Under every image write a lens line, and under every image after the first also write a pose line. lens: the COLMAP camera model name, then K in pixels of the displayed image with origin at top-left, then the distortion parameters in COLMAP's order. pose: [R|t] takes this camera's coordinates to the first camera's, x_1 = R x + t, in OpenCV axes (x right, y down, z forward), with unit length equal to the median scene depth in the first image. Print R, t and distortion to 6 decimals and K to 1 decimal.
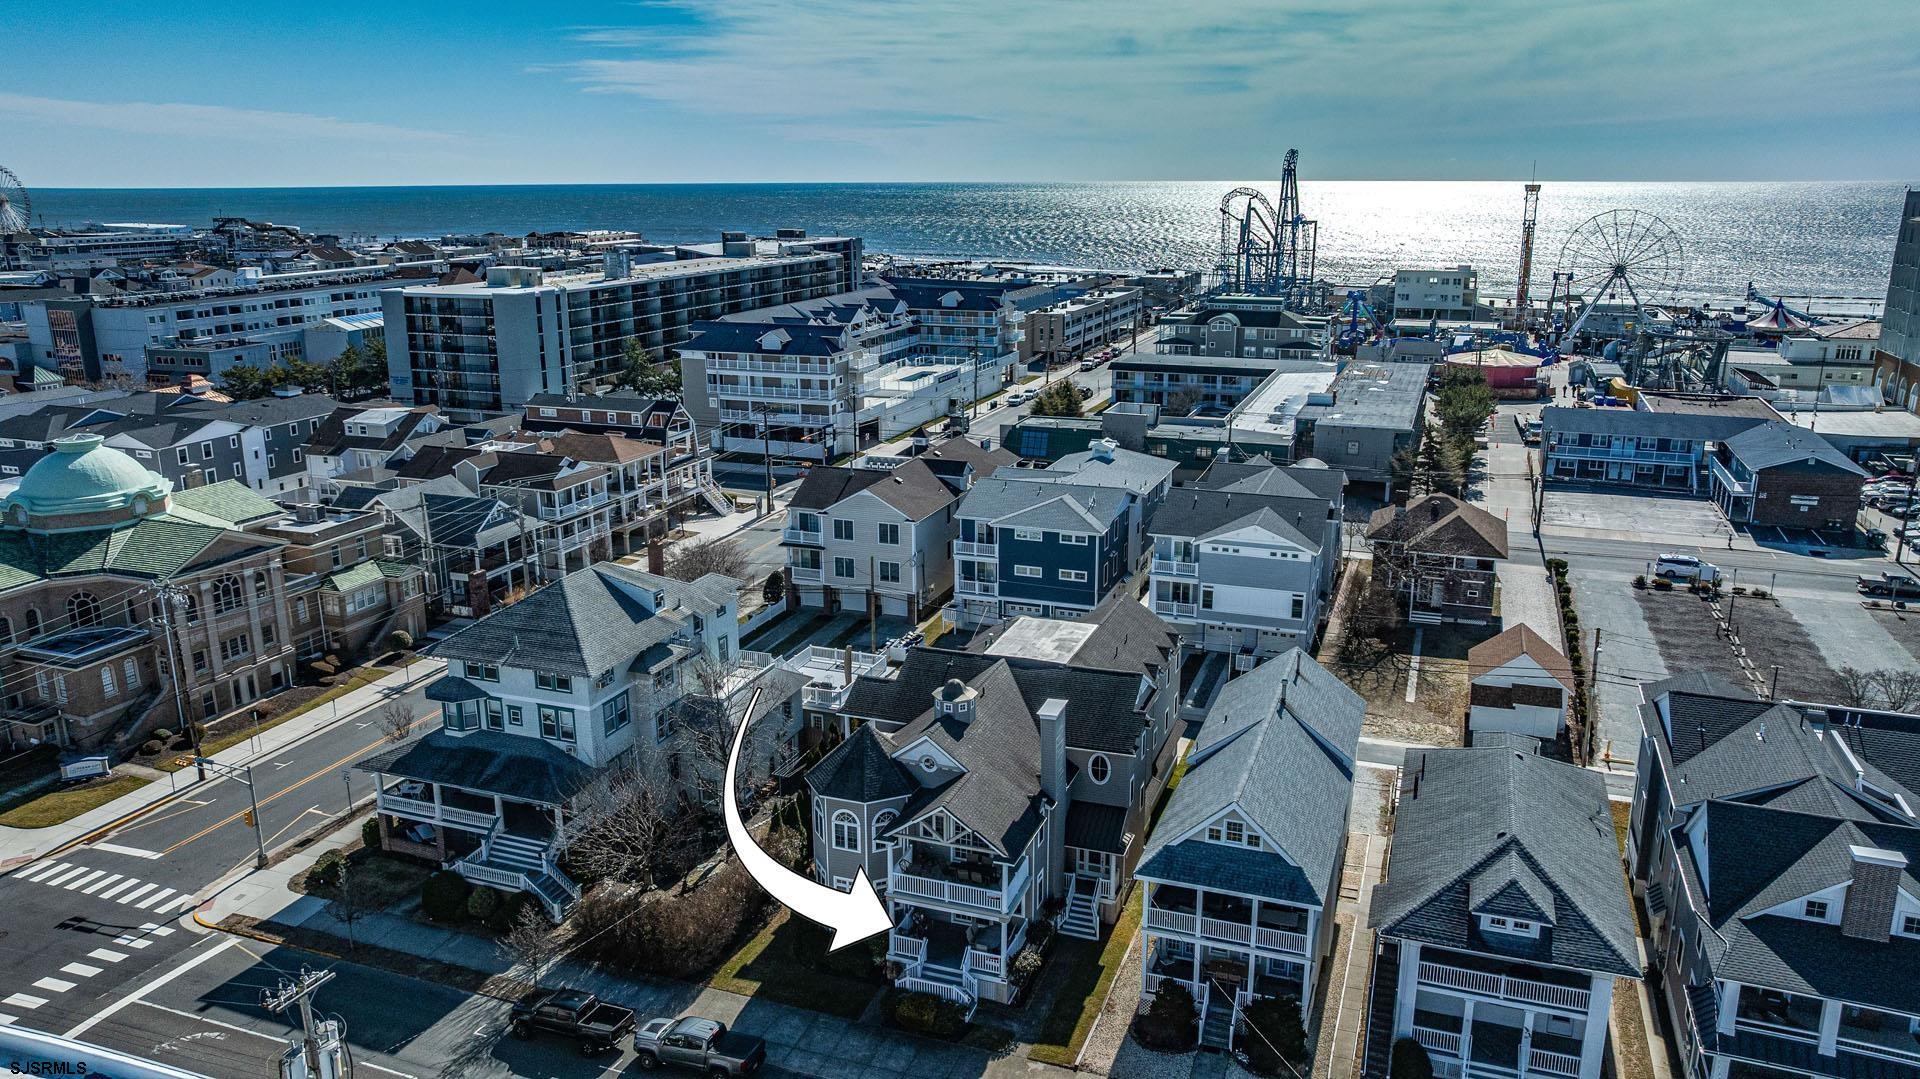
lens RADIAL K [[1349.8, 0, 976.4], [0, 1349.8, 532.7], [0, 0, 1]] dist [-0.028226, 0.015512]
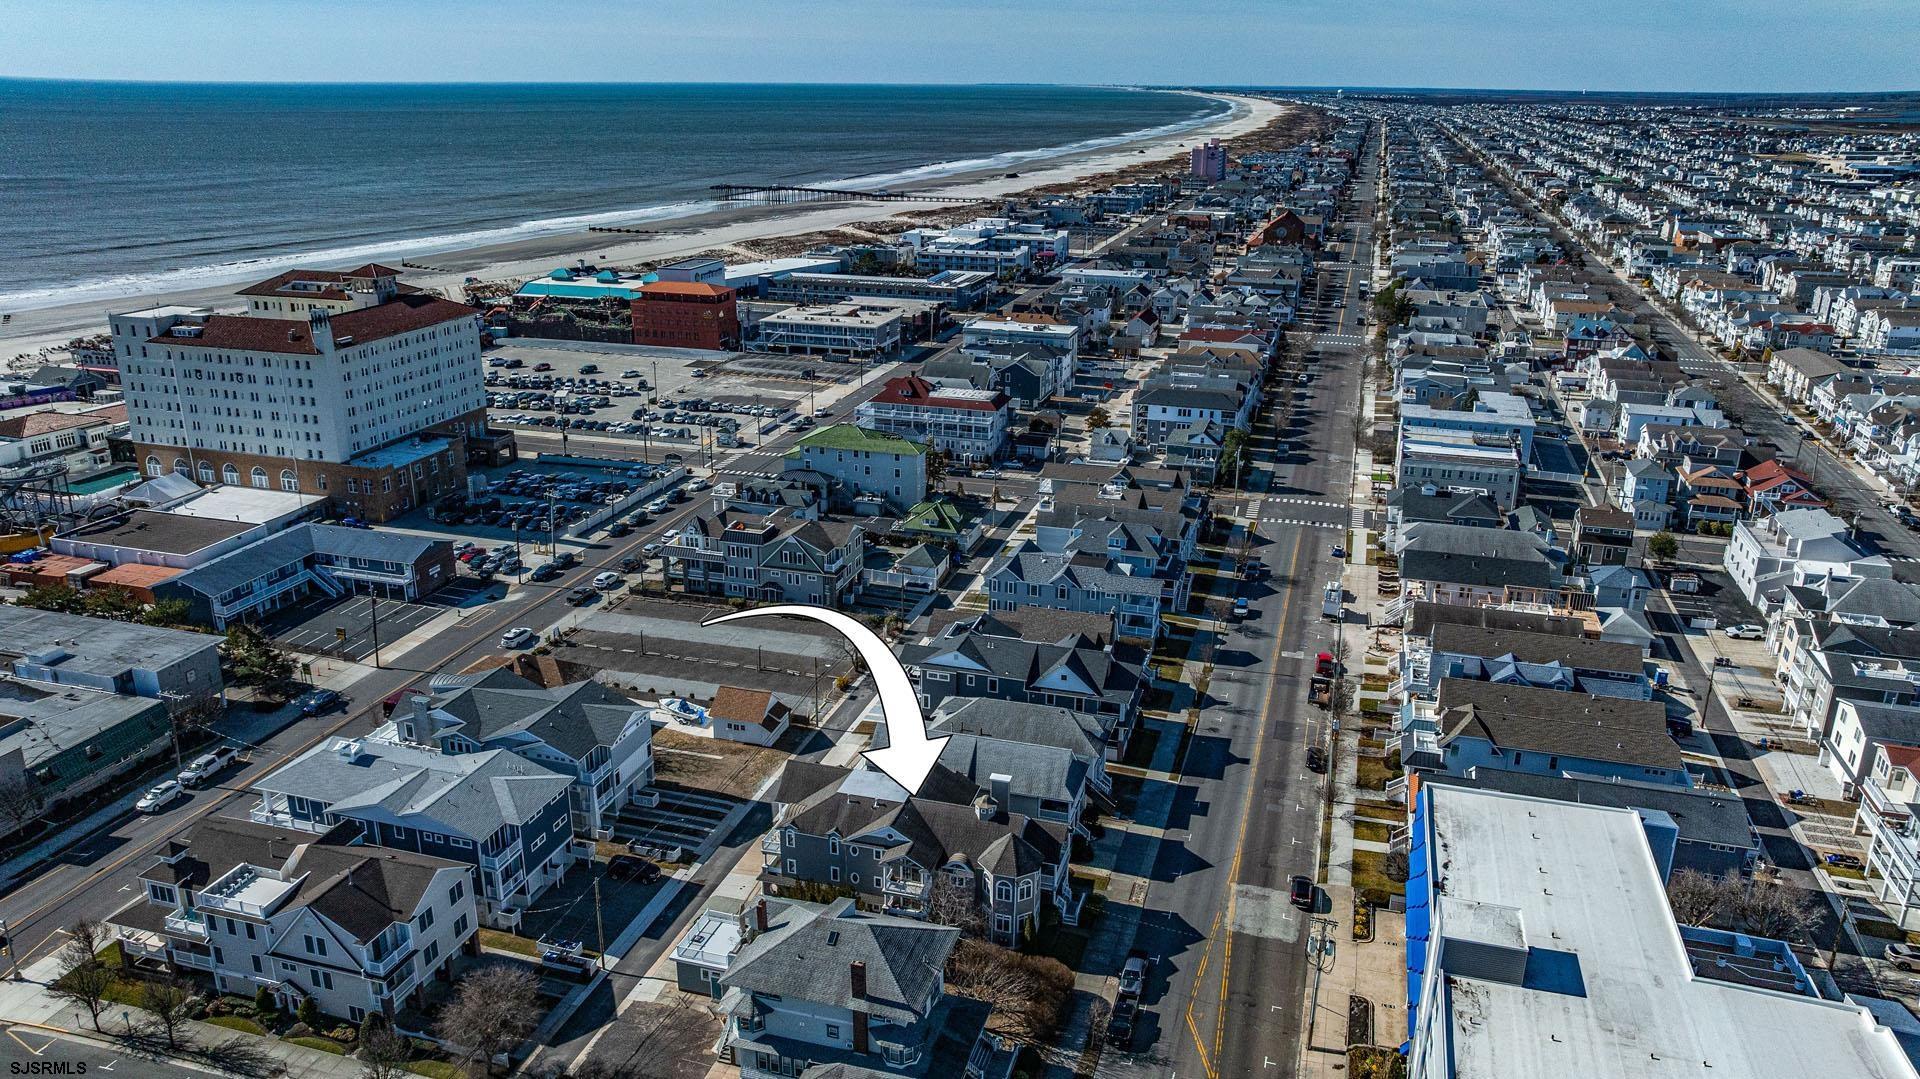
lens RADIAL K [[1349.8, 0, 972.1], [0, 1349.8, 537.5], [0, 0, 1]] dist [-0.028226, 0.015512]
pose [[-0.072185, -0.315526, 0.946168, -1.024495], [0.242229, 0.914695, 0.323510, -0.507279], [-0.967530, 0.252542, 0.010403, 0.559951]]
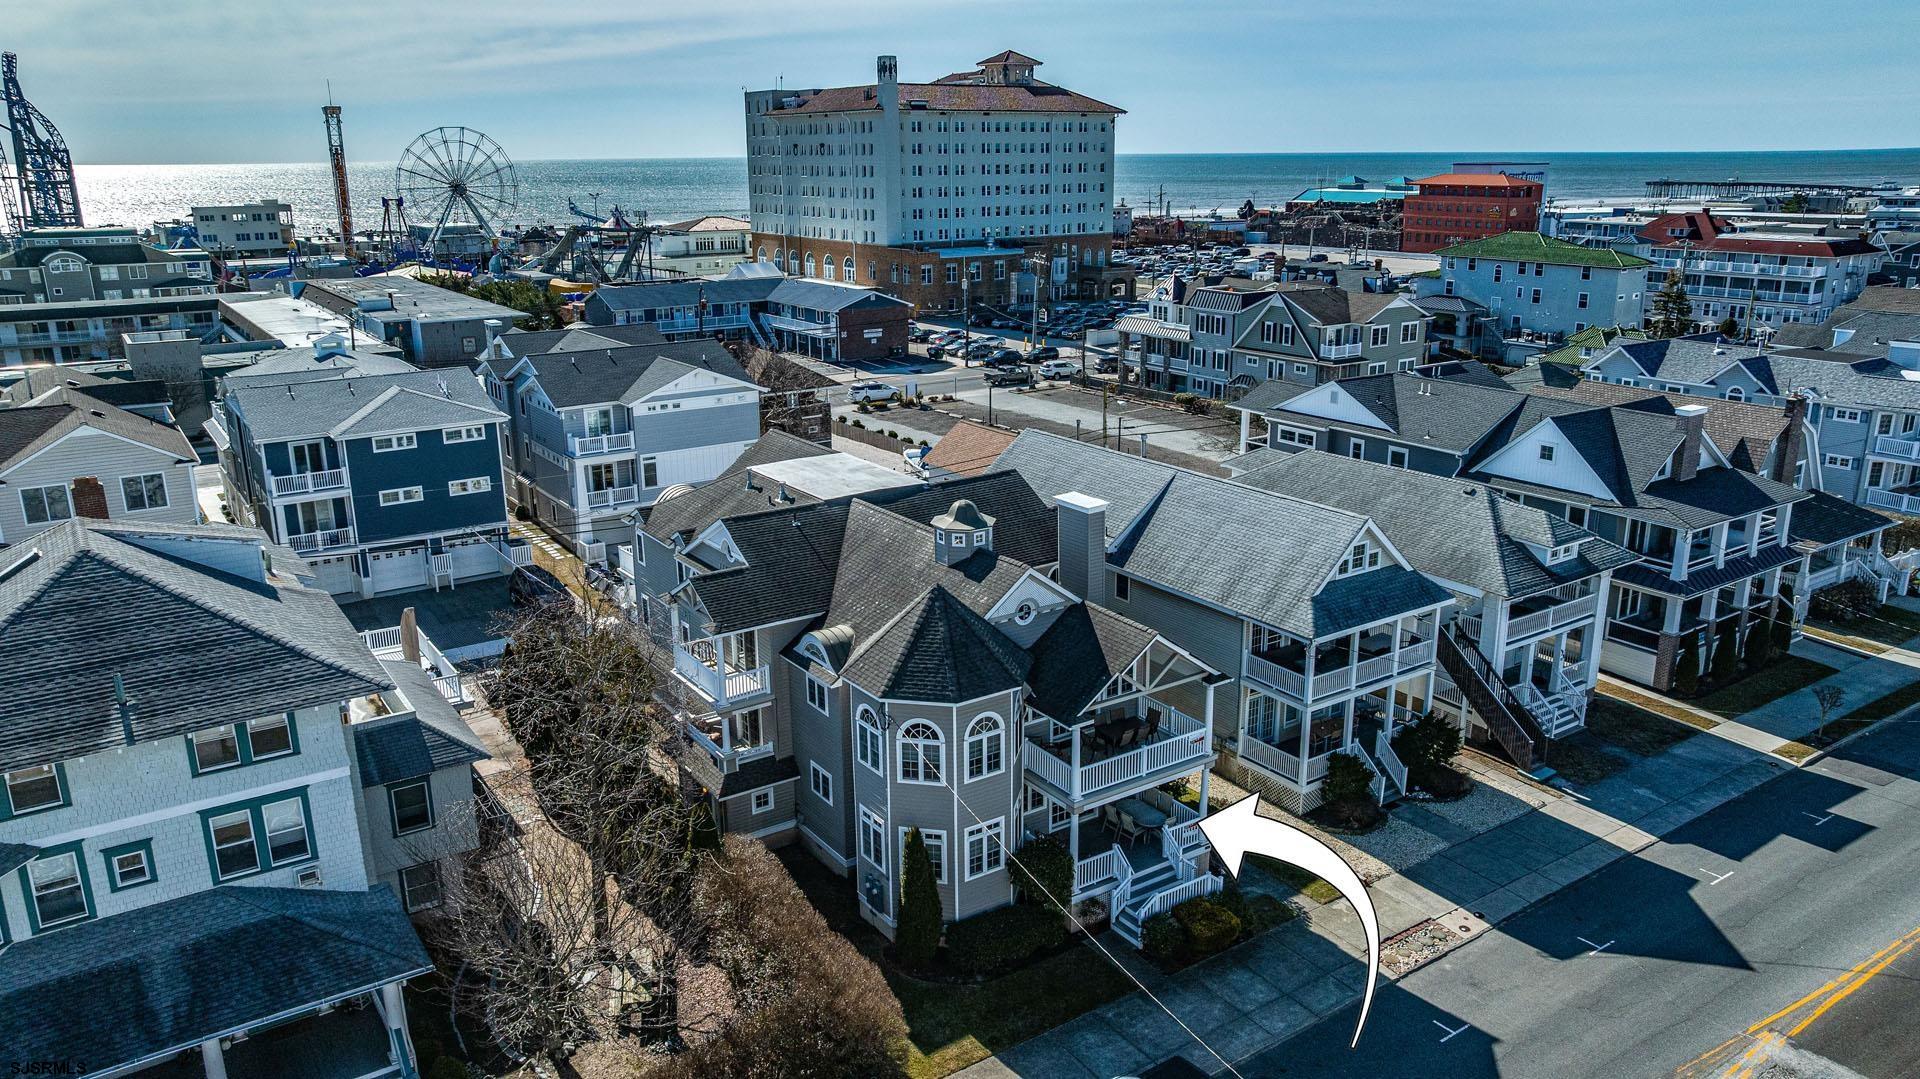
lens RADIAL K [[1349.8, 0, 954.5], [0, 1349.8, 543.5], [0, 0, 1]] dist [-0.028226, 0.015512]
pose [[0.584588, -0.227921, 0.778659, -0.341172], [0.213083, 0.969170, 0.123711, 0.027860], [-0.782849, 0.093599, 0.615131, 0.362039]]
